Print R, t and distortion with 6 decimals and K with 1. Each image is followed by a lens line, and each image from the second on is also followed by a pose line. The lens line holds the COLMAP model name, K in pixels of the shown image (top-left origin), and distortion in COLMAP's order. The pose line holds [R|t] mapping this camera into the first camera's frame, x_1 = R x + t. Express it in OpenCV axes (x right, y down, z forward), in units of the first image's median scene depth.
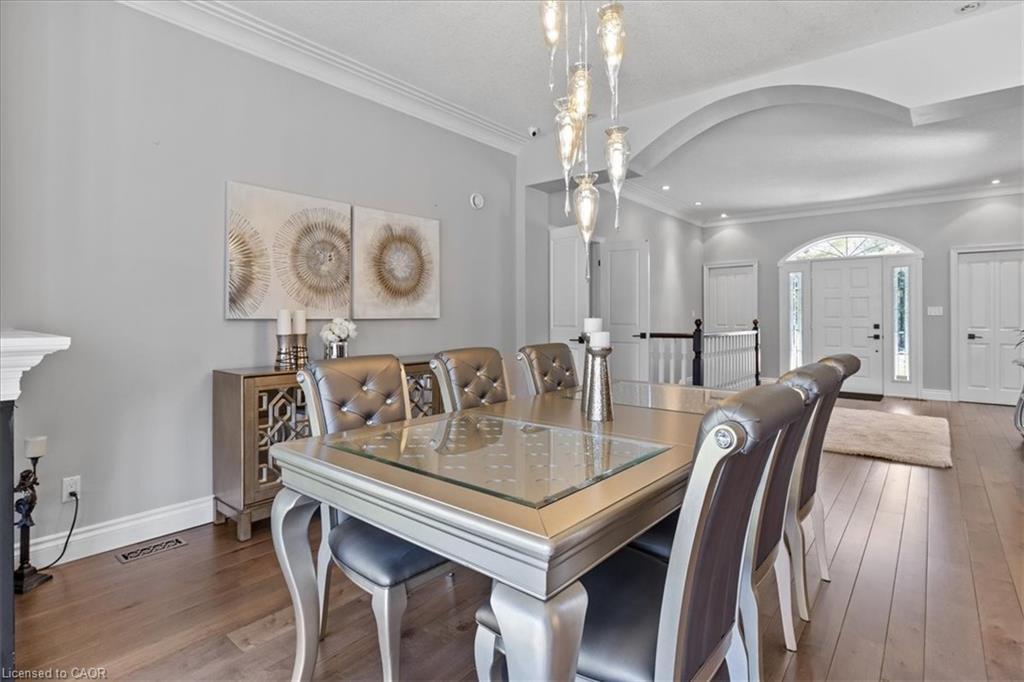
lens RADIAL K [[509.7, 0, 510.8], [0, 509.7, 317.4], [0, 0, 1]] dist [-0.001002, -0.000578]
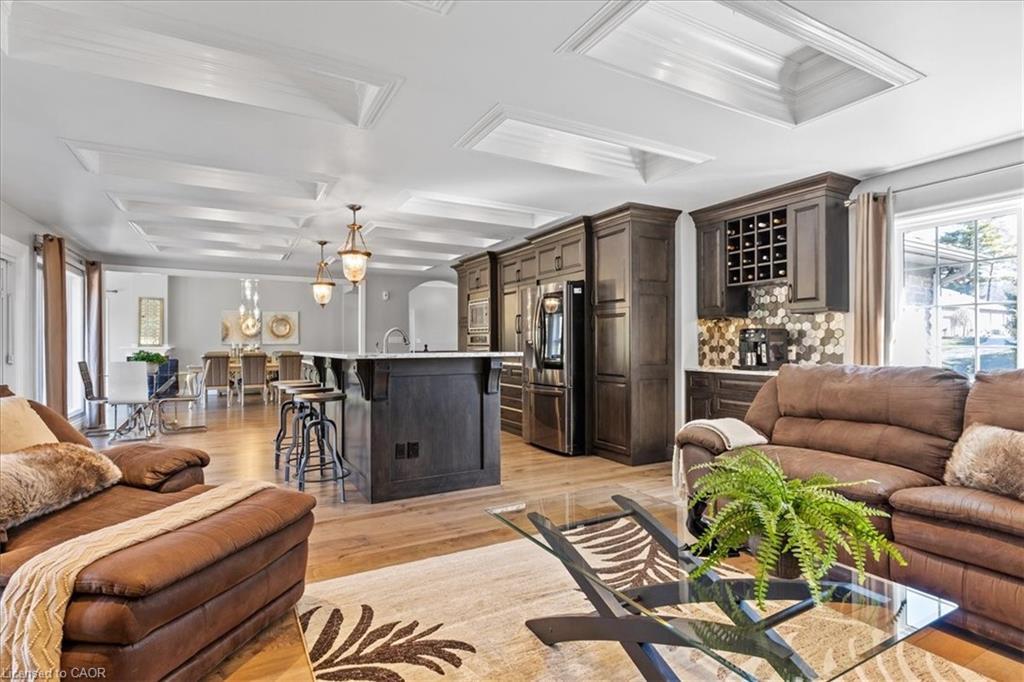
lens RADIAL K [[508.9, 0, 512.0], [0, 508.9, 341.0], [0, 0, 1]] dist [-0.006183, -0.000076]
pose [[0.930131, -0.002999, -0.367216, 2.384581], [-0.000300, 0.999960, -0.008927, 0.009477], [0.367228, 0.008414, 0.930093, -1.478313]]
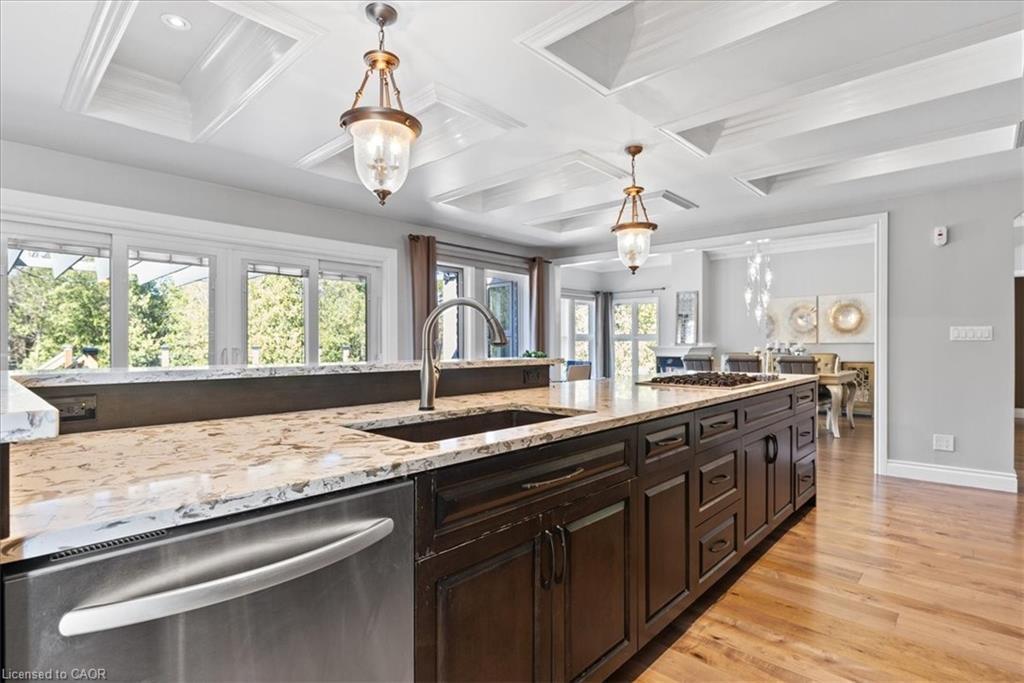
lens RADIAL K [[505.9, 0, 529.7], [0, 505.9, 344.2], [0, 0, 1]] dist [-0.001808, -0.000106]
pose [[-0.039947, 0.003815, -0.999195, 2.047815], [0.001137, 0.999992, 0.003773, -0.001959], [0.999201, -0.000986, -0.039951, -0.260586]]
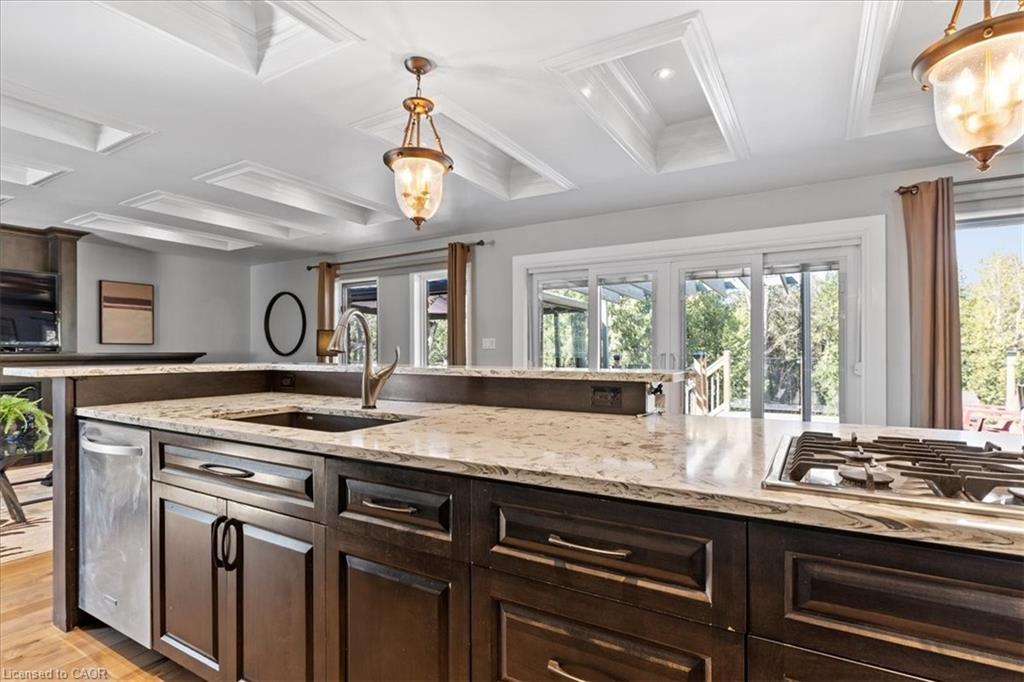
lens RADIAL K [[509.7, 0, 513.3], [0, 509.7, 348.6], [0, 0, 1]] dist [-0.001177, -0.000158]
pose [[-0.987347, 0.003830, -0.158526, 1.528617], [0.004227, 0.999989, -0.002168, -0.000819], [0.158516, -0.002810, -0.987352, 0.173907]]
